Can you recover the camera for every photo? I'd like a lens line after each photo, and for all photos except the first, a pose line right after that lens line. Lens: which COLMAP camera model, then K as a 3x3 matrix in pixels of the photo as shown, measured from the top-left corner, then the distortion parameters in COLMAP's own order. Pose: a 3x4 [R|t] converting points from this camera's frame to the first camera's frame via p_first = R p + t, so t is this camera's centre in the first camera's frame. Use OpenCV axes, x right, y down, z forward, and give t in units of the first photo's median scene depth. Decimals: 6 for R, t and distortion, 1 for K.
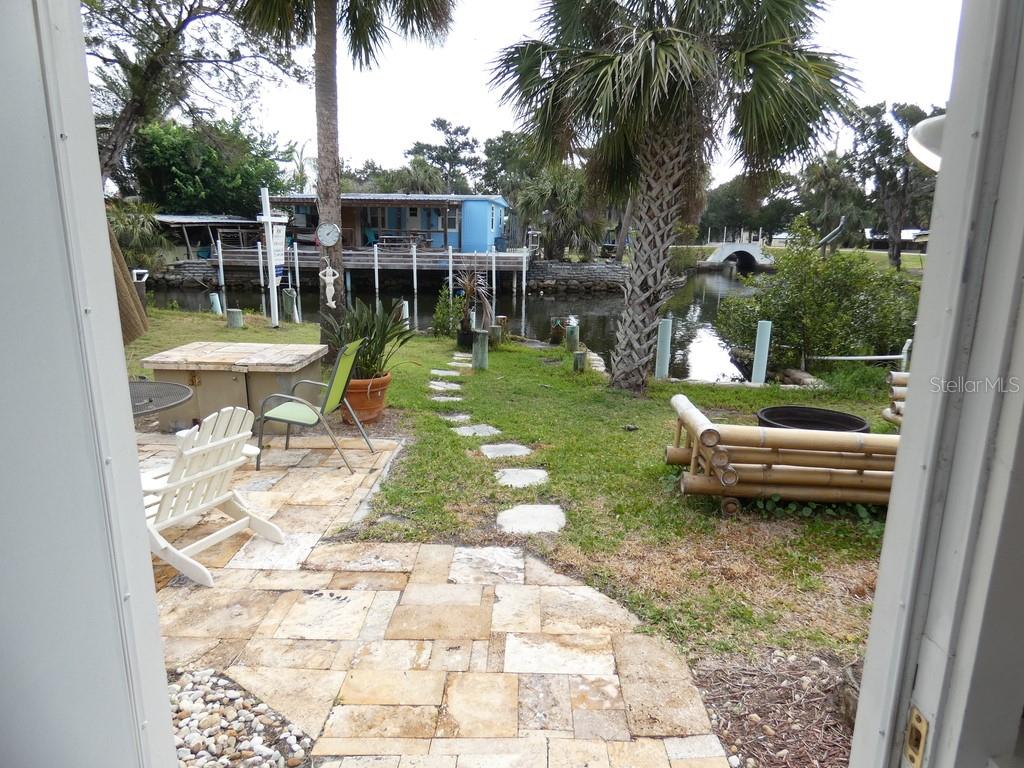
lens RADIAL K [[617.3, 0, 511.4], [0, 617.3, 387.6], [0, 0, 1]] dist [-0.007900, 0.017359]
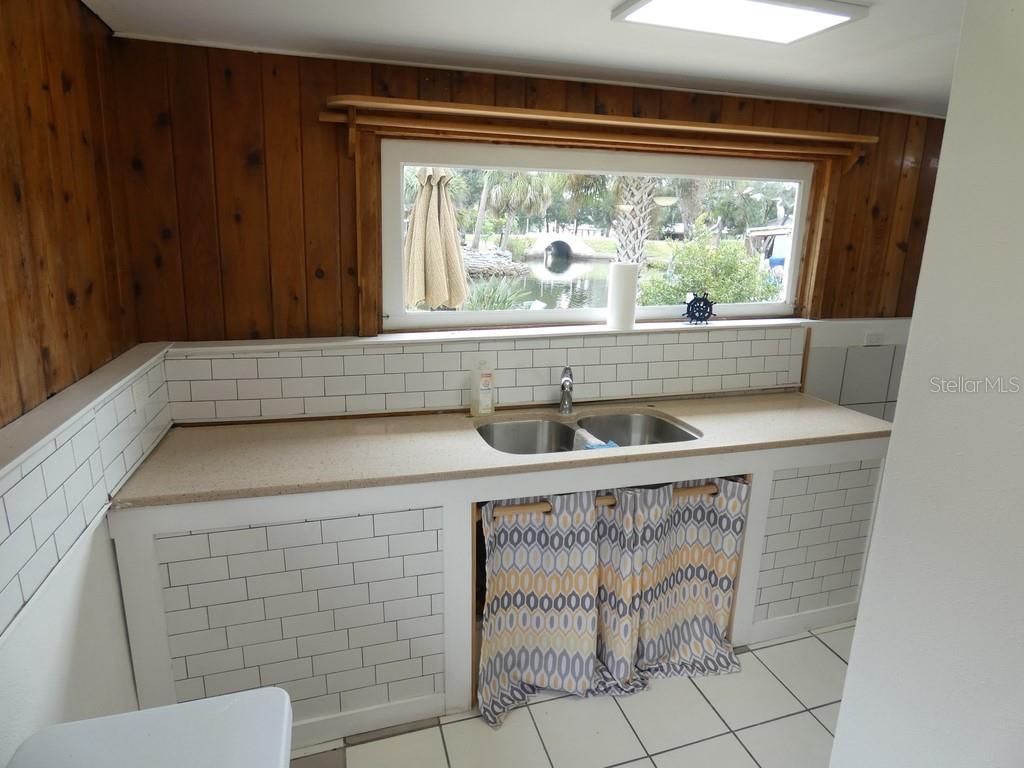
lens RADIAL K [[617.3, 0, 511.9], [0, 617.3, 379.0], [0, 0, 1]] dist [-0.007900, 0.017359]
pose [[0.948599, -0.053330, 0.311954, -0.477864], [0.051545, 0.998573, 0.013970, 0.051477], [-0.312254, 0.002828, 0.949994, -0.218820]]
